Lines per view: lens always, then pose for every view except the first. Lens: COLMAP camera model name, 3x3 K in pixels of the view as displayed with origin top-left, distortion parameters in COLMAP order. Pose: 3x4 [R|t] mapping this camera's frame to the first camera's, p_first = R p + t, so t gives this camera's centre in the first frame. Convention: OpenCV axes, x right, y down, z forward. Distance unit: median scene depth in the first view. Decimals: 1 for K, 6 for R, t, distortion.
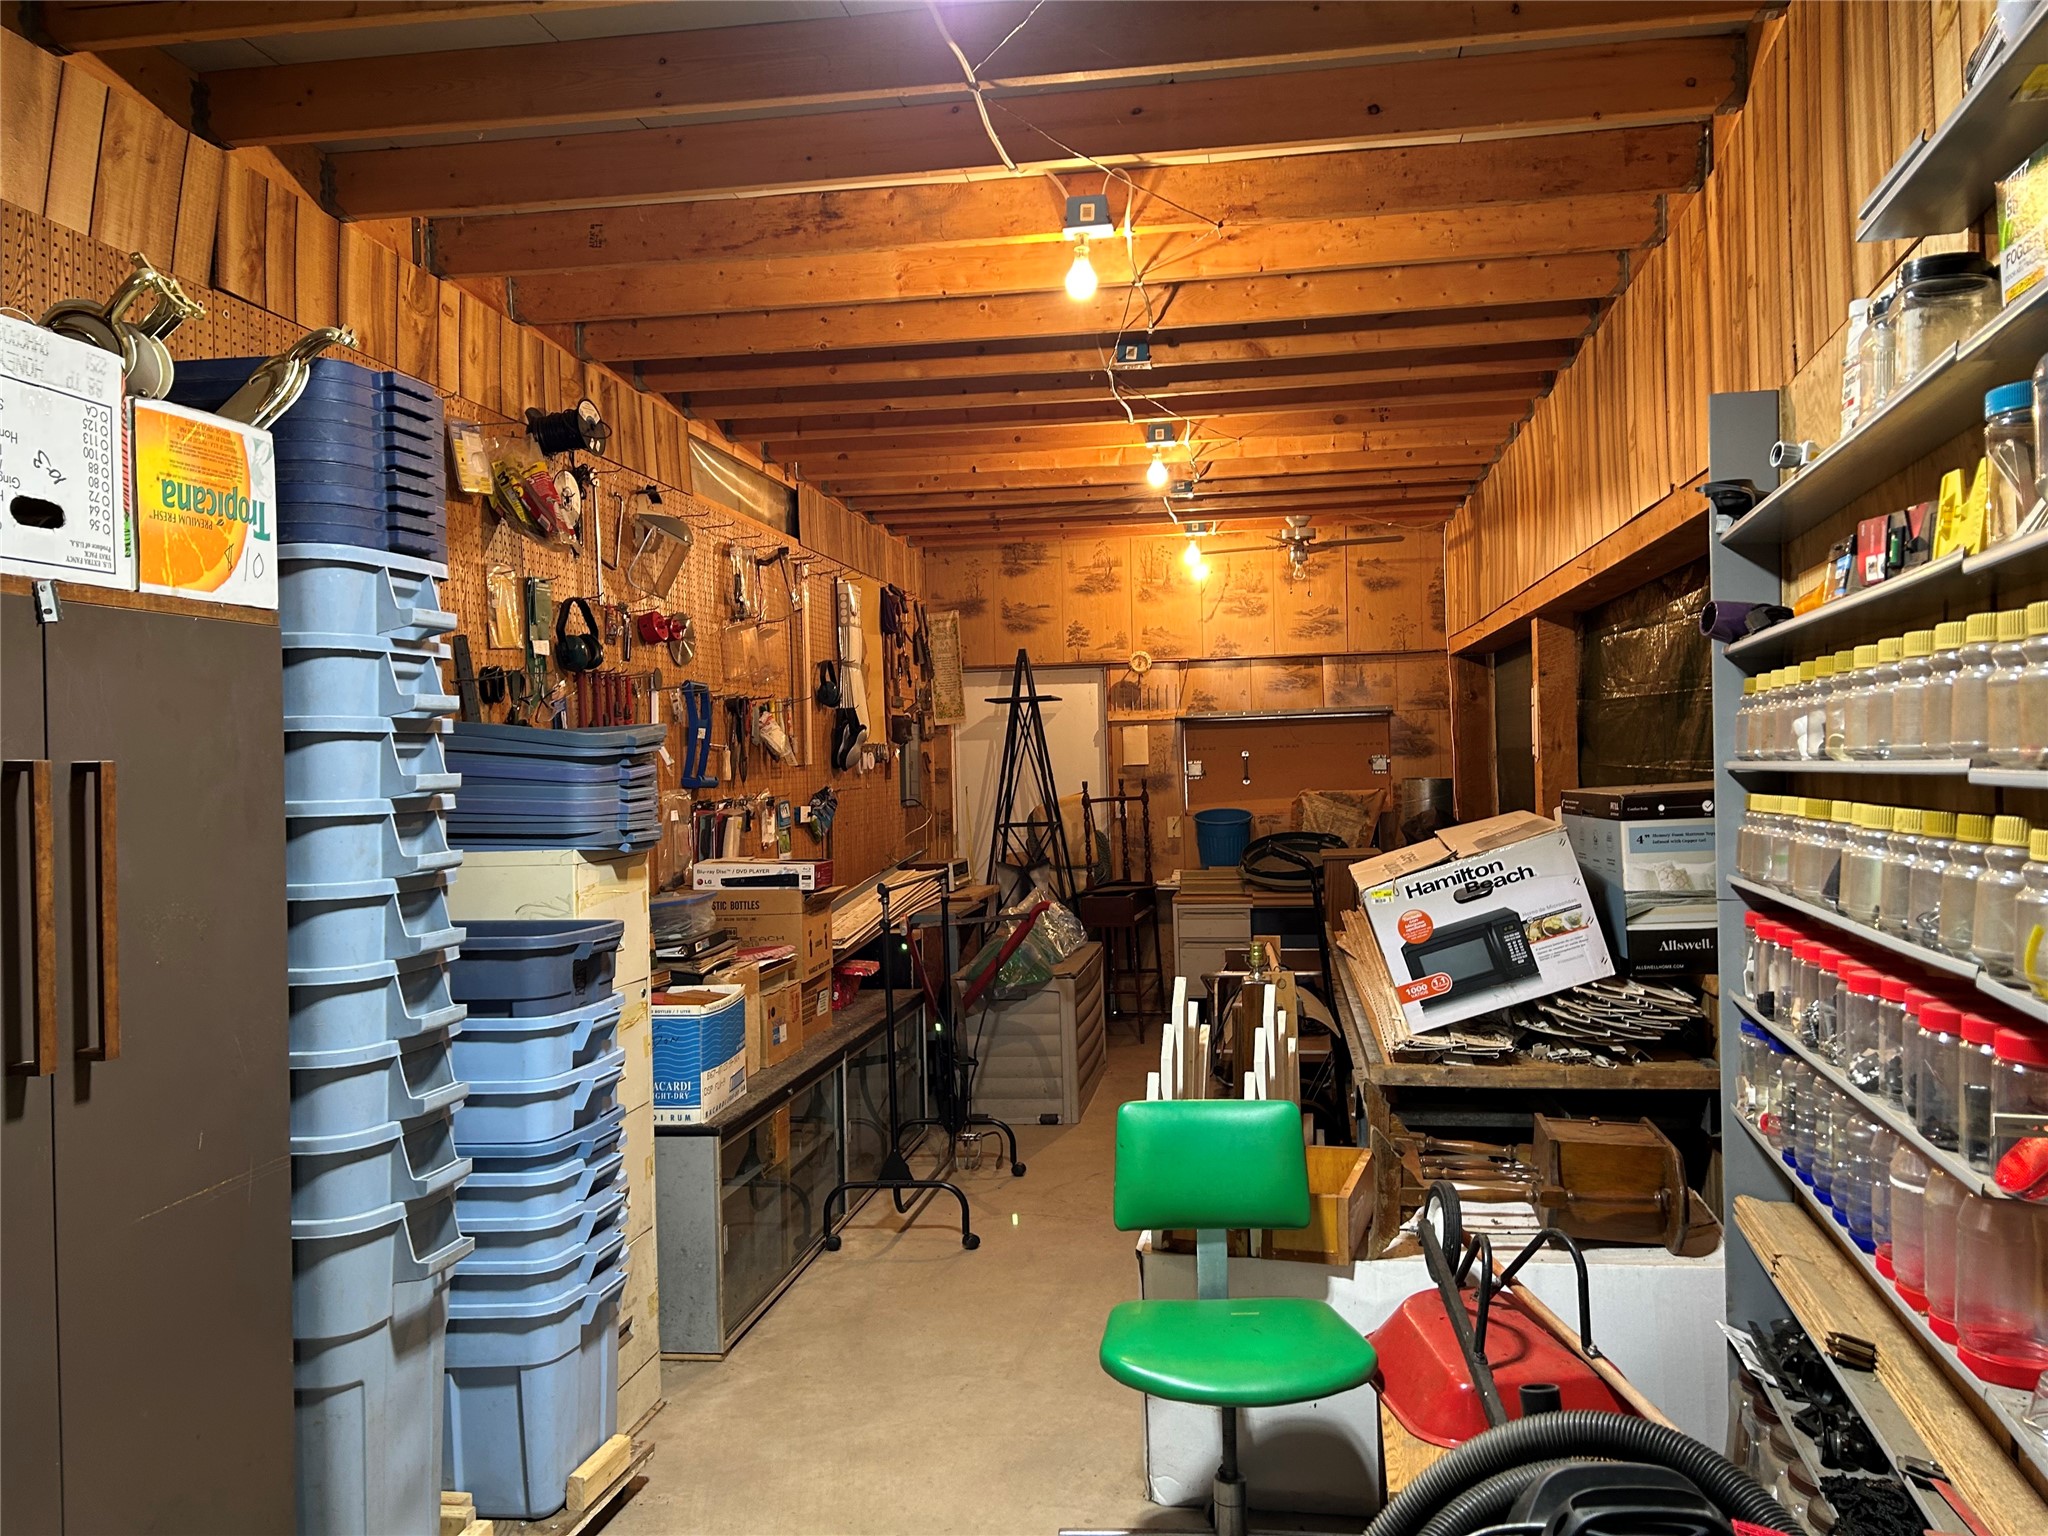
lens RADIAL K [[1545.1, 0, 1036.7], [0, 1545.1, 770.8], [0, 0, 1]] dist [0.046888, -0.050446]
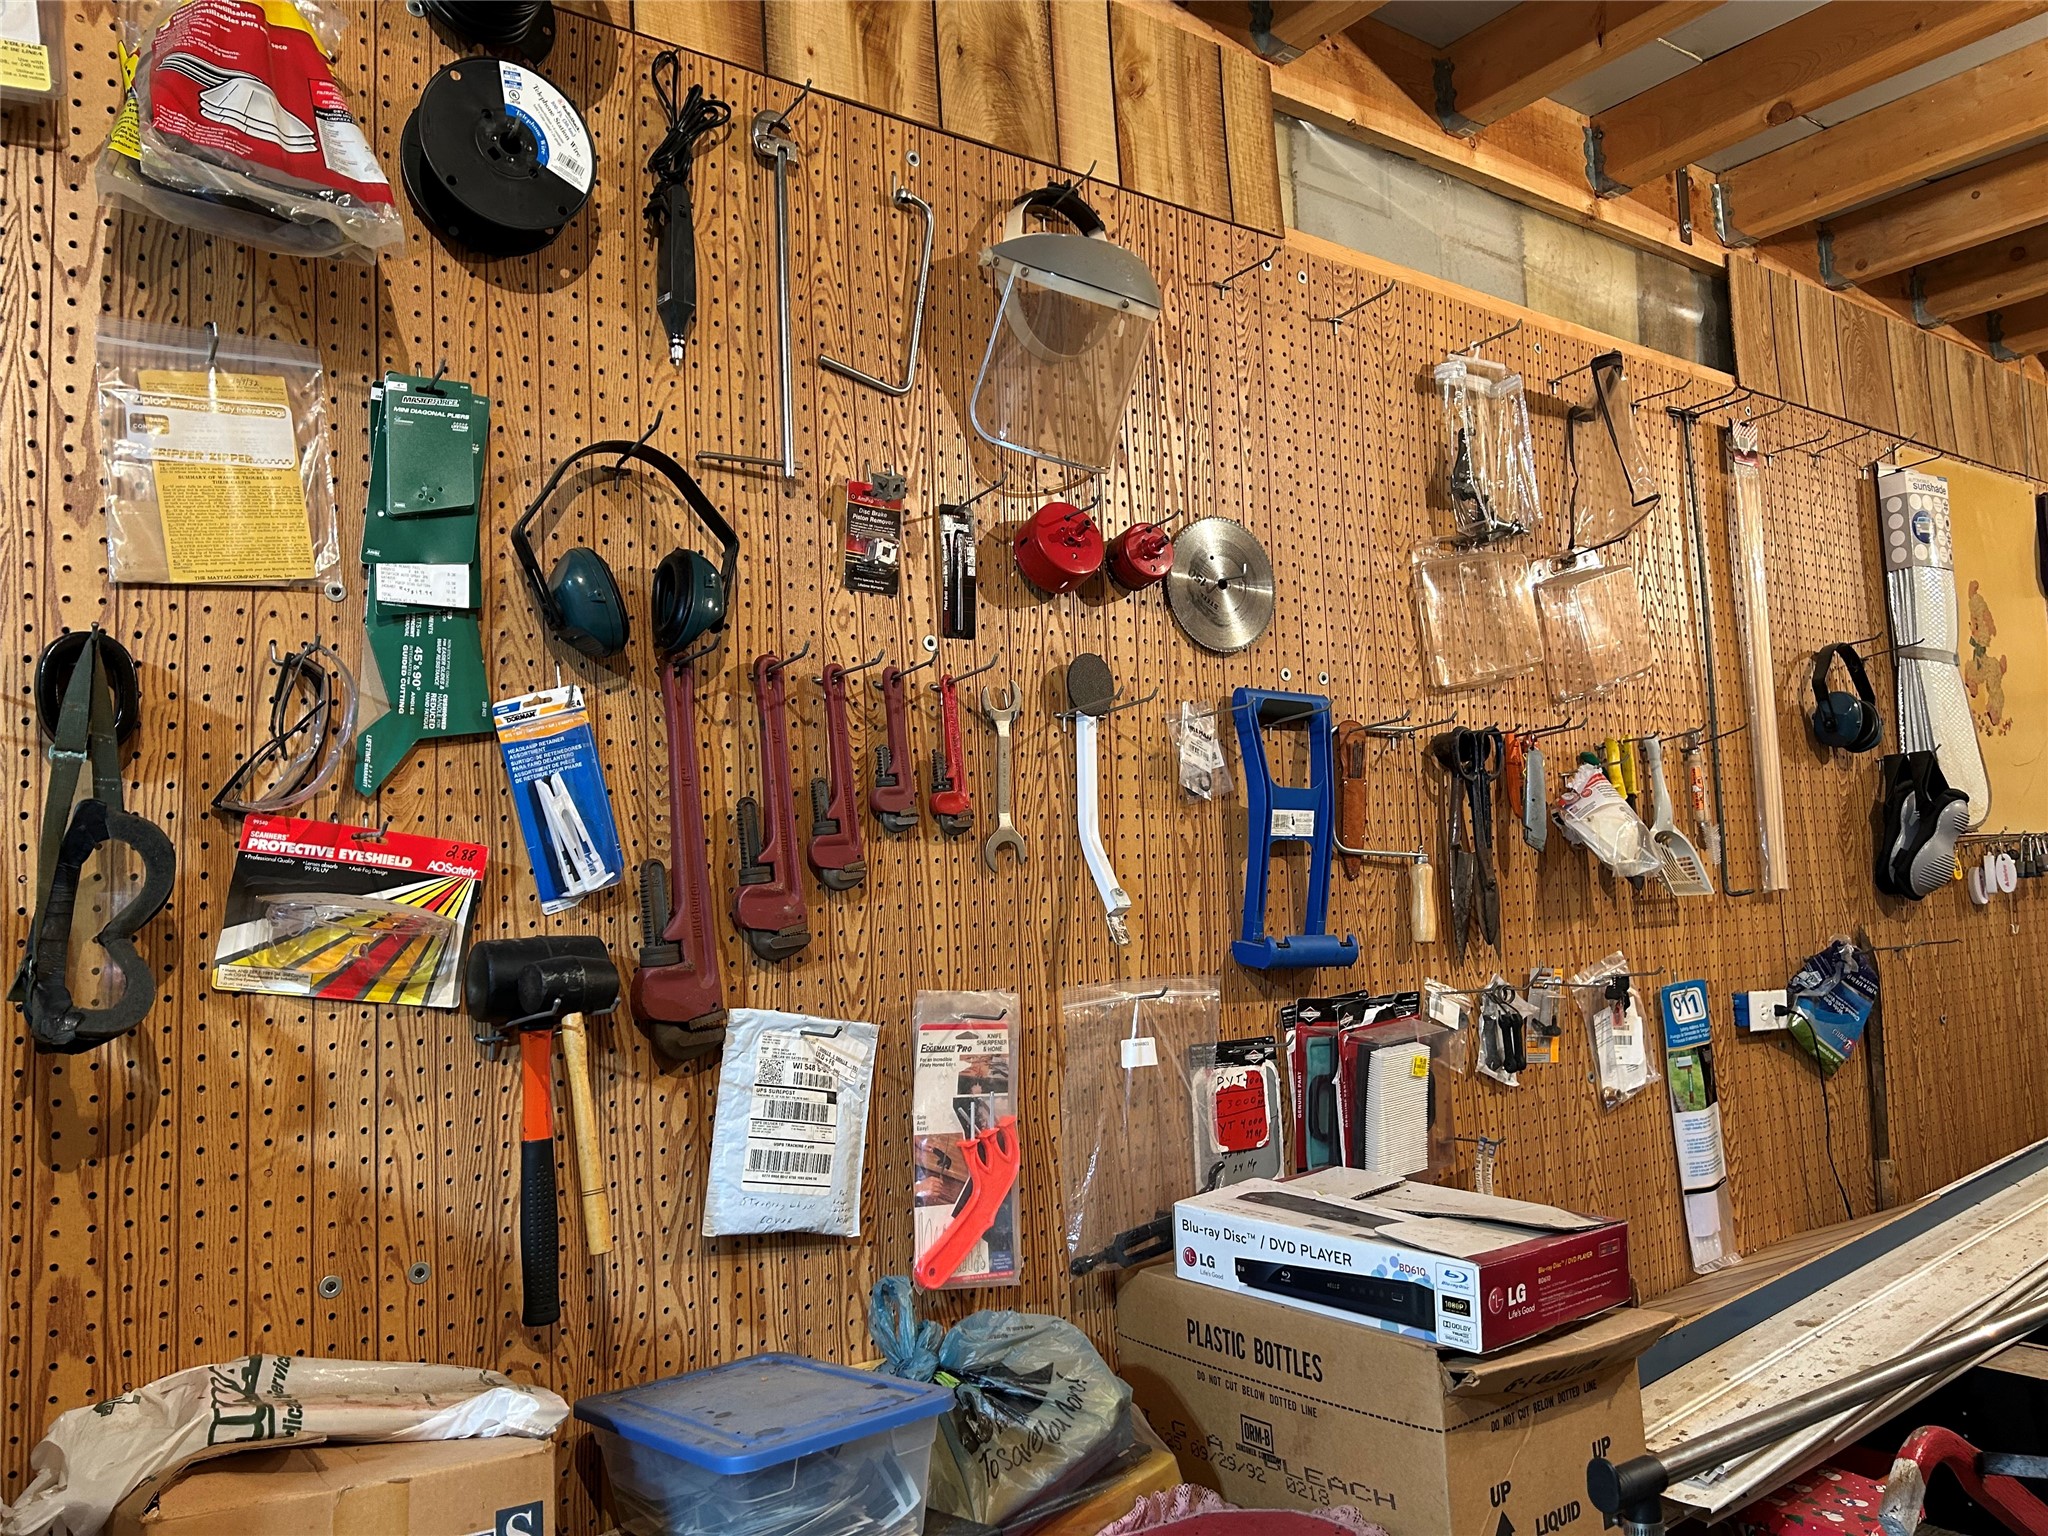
lens RADIAL K [[1545.1, 0, 1036.7], [0, 1545.1, 770.8], [0, 0, 1]] dist [0.046888, -0.050446]
pose [[0.718413, -0.065105, -0.692564, 0.002958], [0.018075, 0.997021, -0.074977, -0.008289], [0.695382, 0.041347, 0.717449, 0.567804]]
